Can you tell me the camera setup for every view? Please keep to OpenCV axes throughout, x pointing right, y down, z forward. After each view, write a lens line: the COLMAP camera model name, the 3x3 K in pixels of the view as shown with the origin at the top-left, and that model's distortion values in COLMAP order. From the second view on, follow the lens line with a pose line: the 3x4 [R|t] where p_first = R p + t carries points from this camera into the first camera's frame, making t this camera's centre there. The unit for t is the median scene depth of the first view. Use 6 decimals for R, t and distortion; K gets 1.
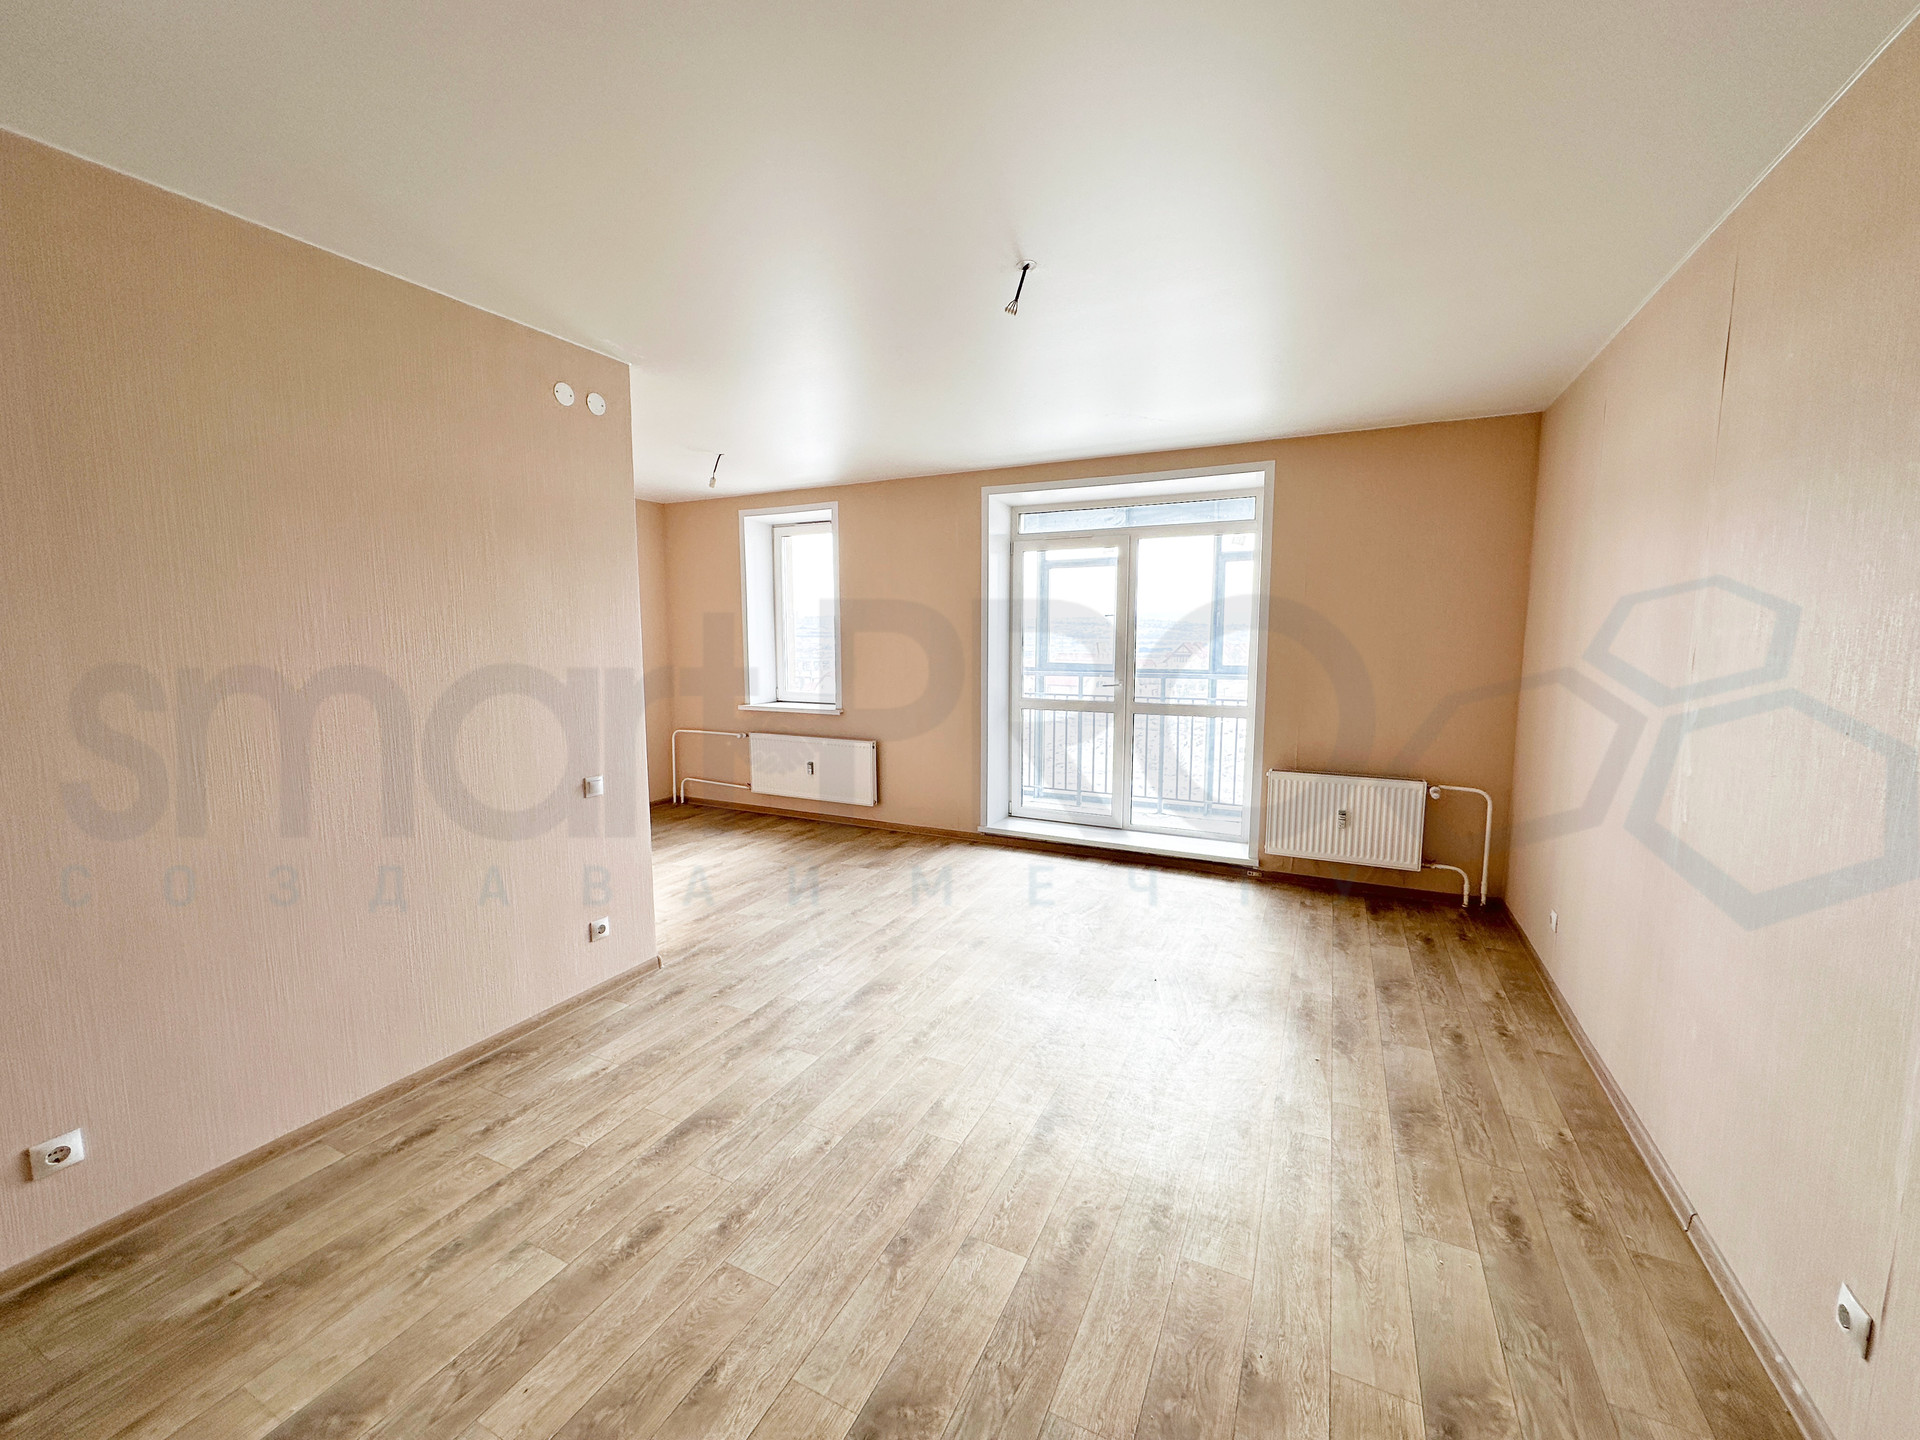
lens RADIAL K [[763.9, 0, 957.0], [0, 763.9, 717.4], [0, 0, 1]] dist [-0.002454, 0.000570]
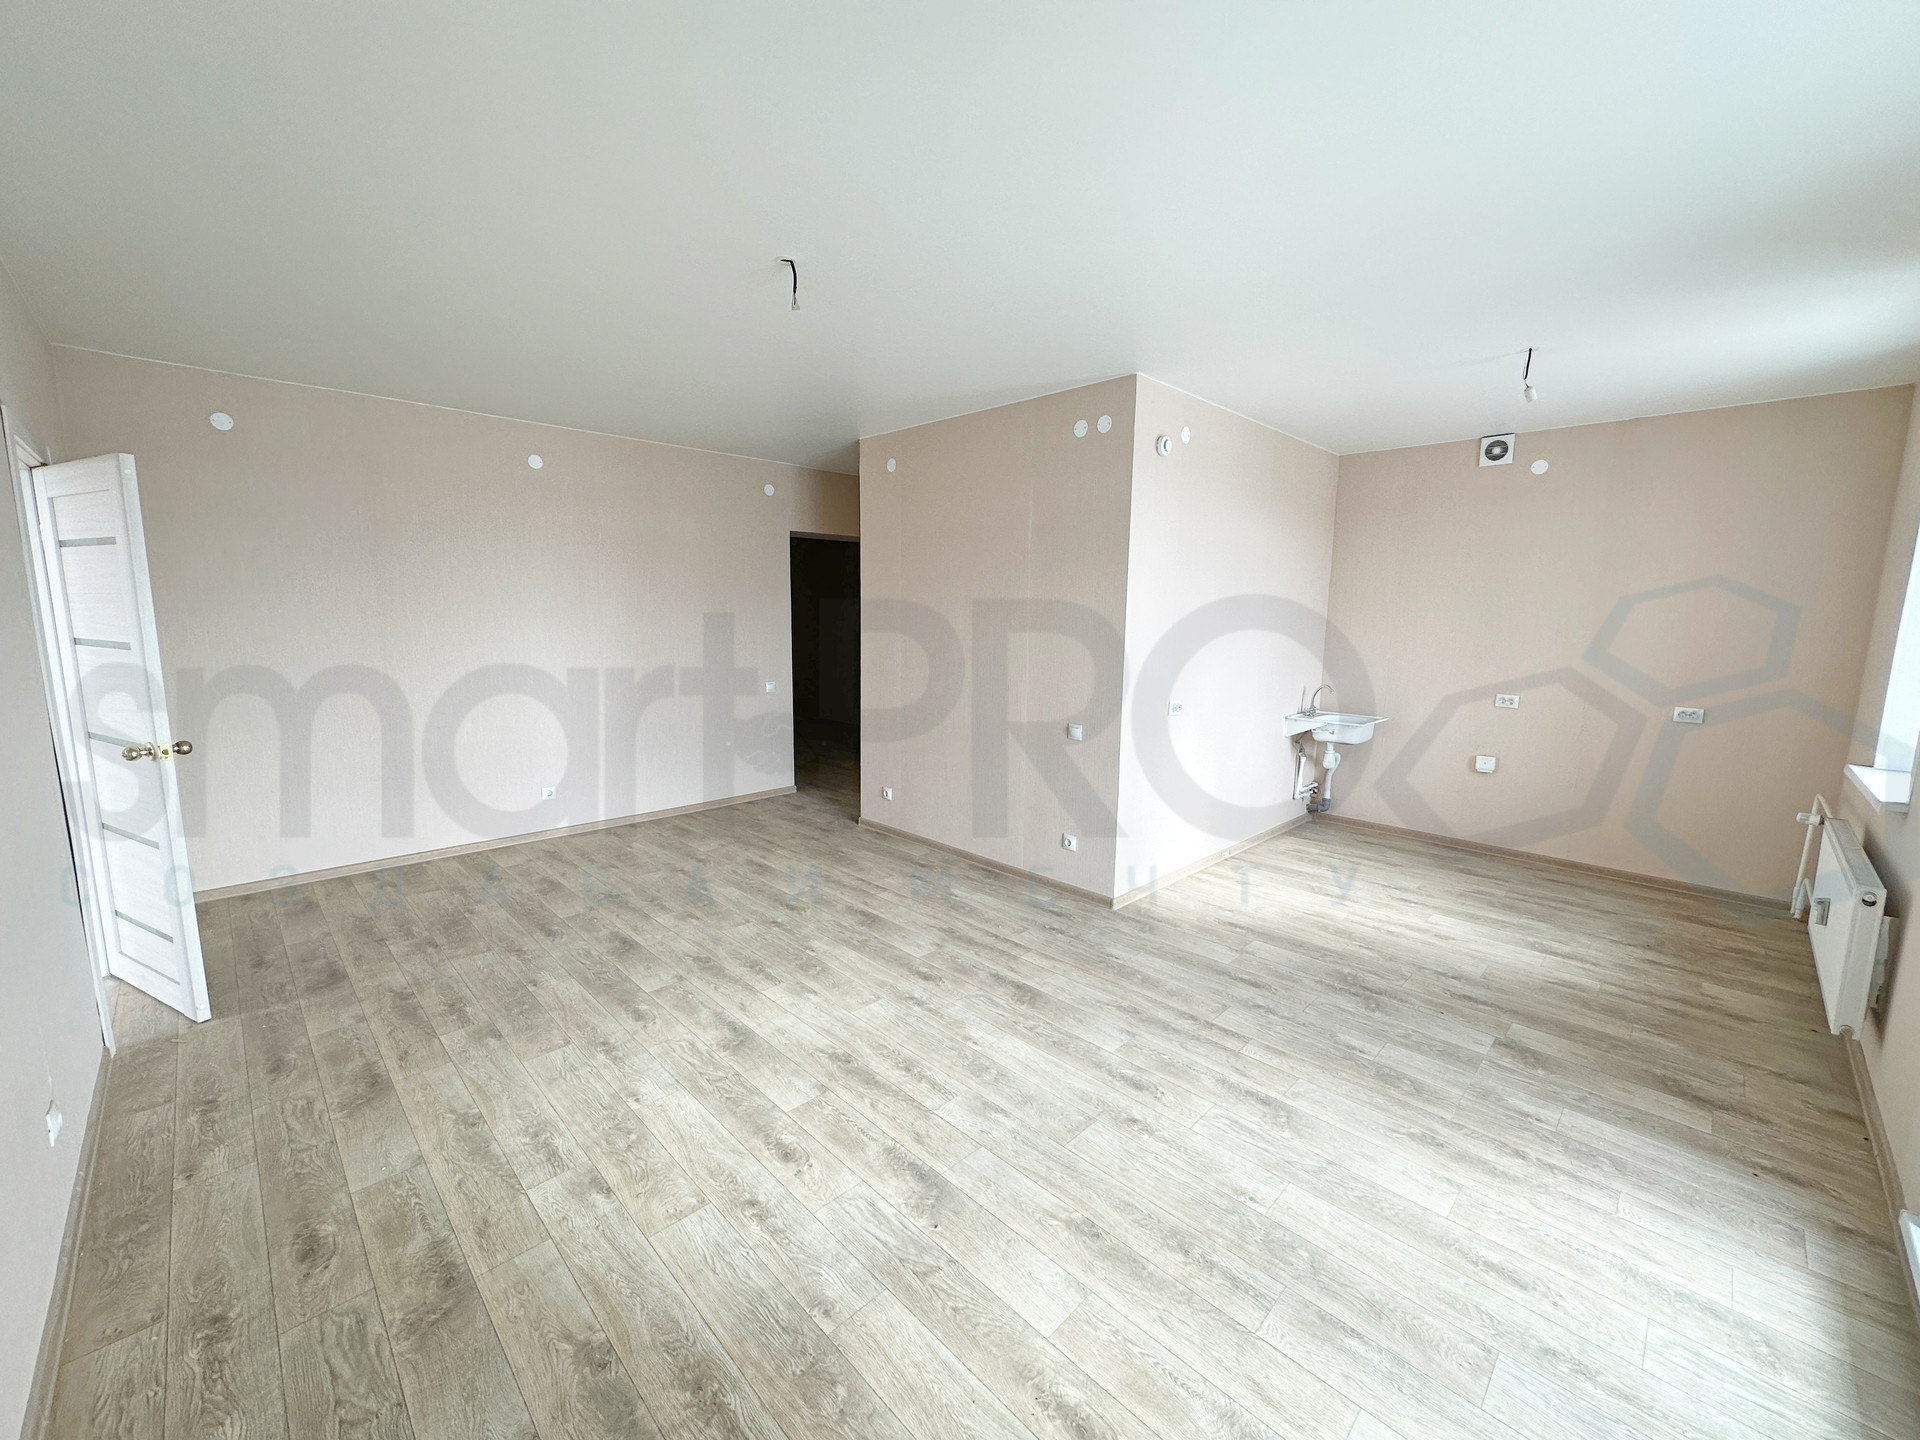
lens RADIAL K [[763.9, 0, 957.0], [0, 763.9, 717.4], [0, 0, 1]] dist [-0.002454, 0.000570]
pose [[-0.327949, 0.130570, -0.935629, 0.770192], [-0.116557, 0.977243, 0.177232, -0.134816], [0.937477, 0.167177, -0.305267, 1.174255]]
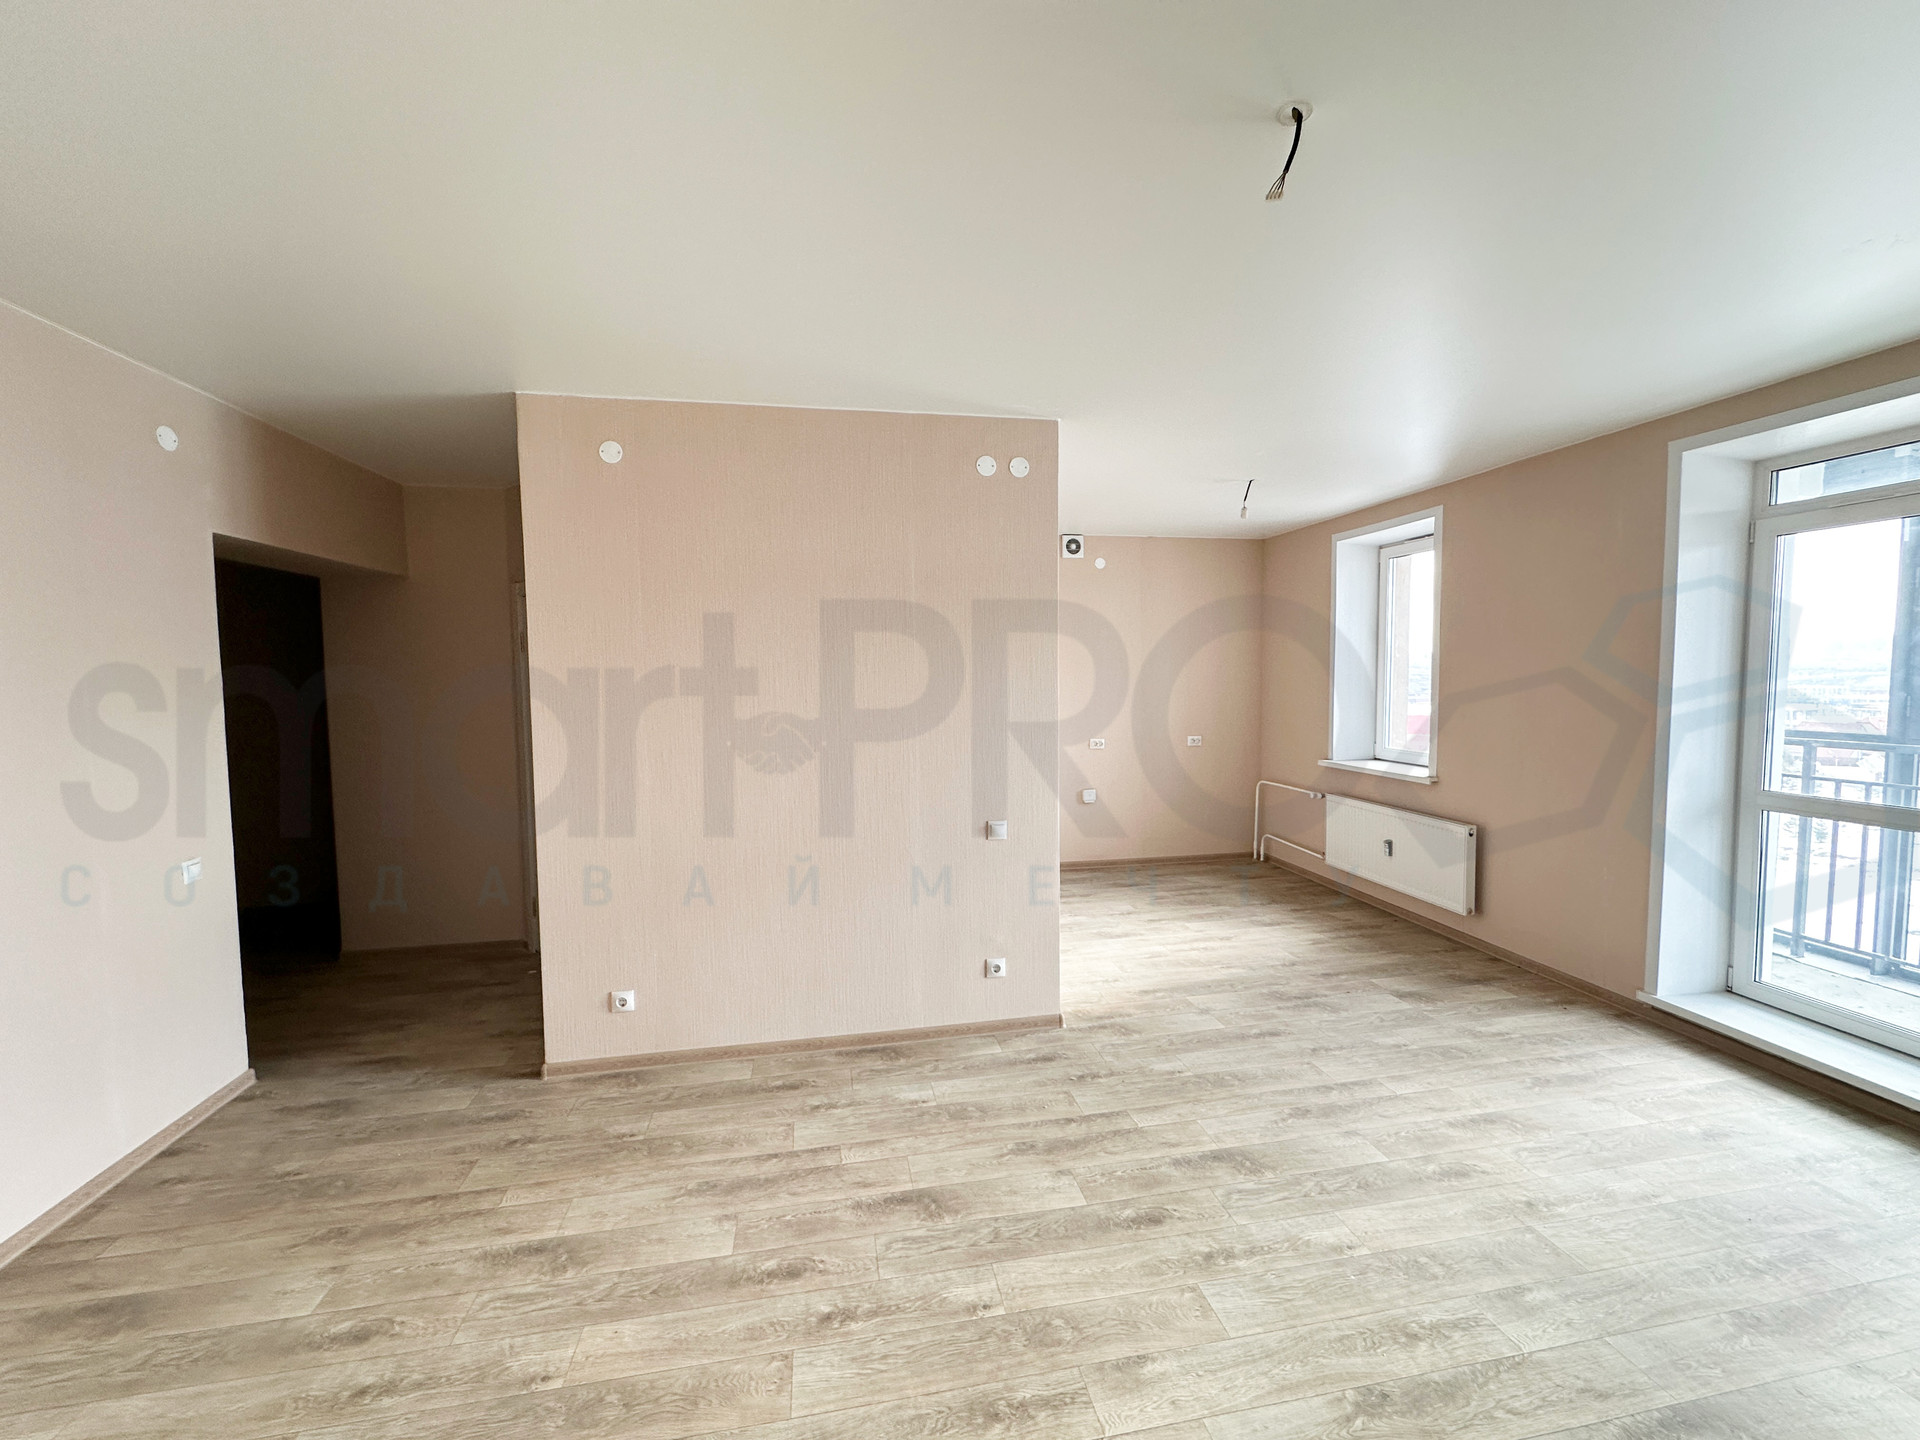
lens RADIAL K [[763.9, 0, 957.0], [0, 763.9, 717.4], [0, 0, 1]] dist [-0.002454, 0.000570]
pose [[0.595055, 0.041432, -0.802617, 0.319788], [-0.078749, 0.996870, -0.006924, -0.051078], [0.799818, 0.067325, 0.596455, 0.312383]]
